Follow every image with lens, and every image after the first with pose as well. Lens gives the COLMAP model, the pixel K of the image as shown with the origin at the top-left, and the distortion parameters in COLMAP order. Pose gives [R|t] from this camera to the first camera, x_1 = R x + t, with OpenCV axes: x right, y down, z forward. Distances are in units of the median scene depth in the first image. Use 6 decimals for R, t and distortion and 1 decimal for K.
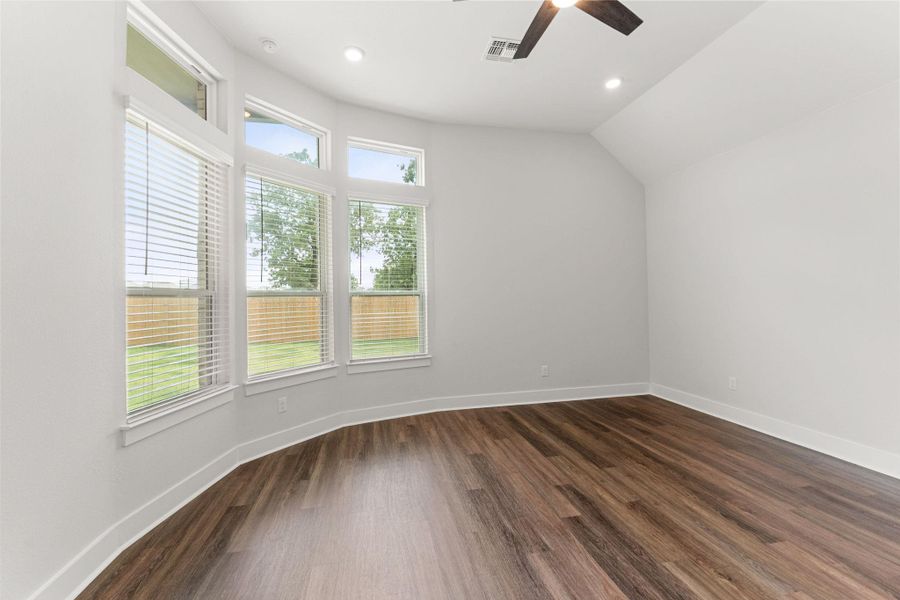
lens RADIAL K [[379.6, 0, 450.0], [0, 379.6, 300.0], [0, 0, 1]] dist [-0.000912, -0.000034]
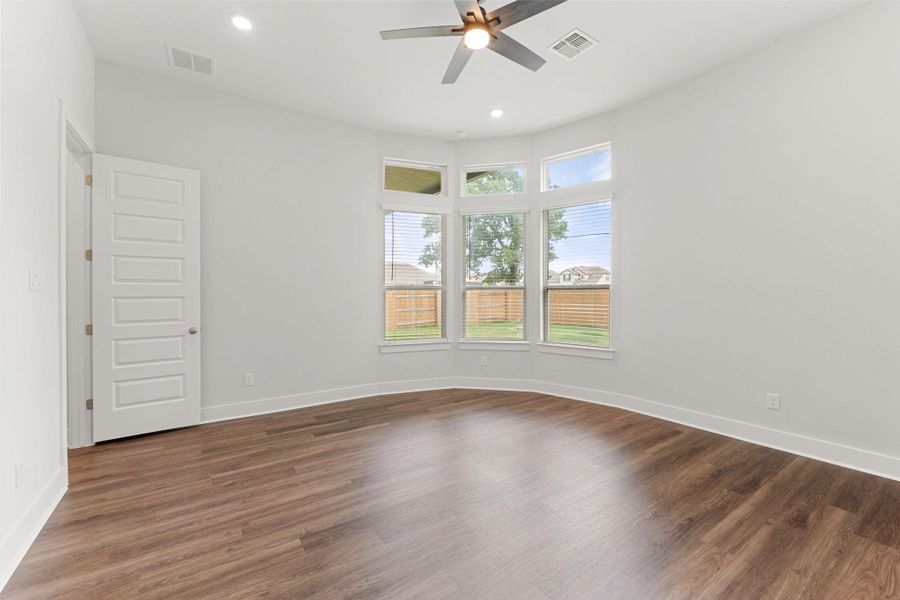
lens RADIAL K [[379.6, 0, 450.0], [0, 379.6, 300.0], [0, 0, 1]] dist [-0.000912, -0.000034]
pose [[0.383157, 0.031517, -0.923145, 0.815382], [-0.005879, 0.999481, 0.031683, -0.012722], [0.923665, -0.006713, 0.383143, 0.268670]]
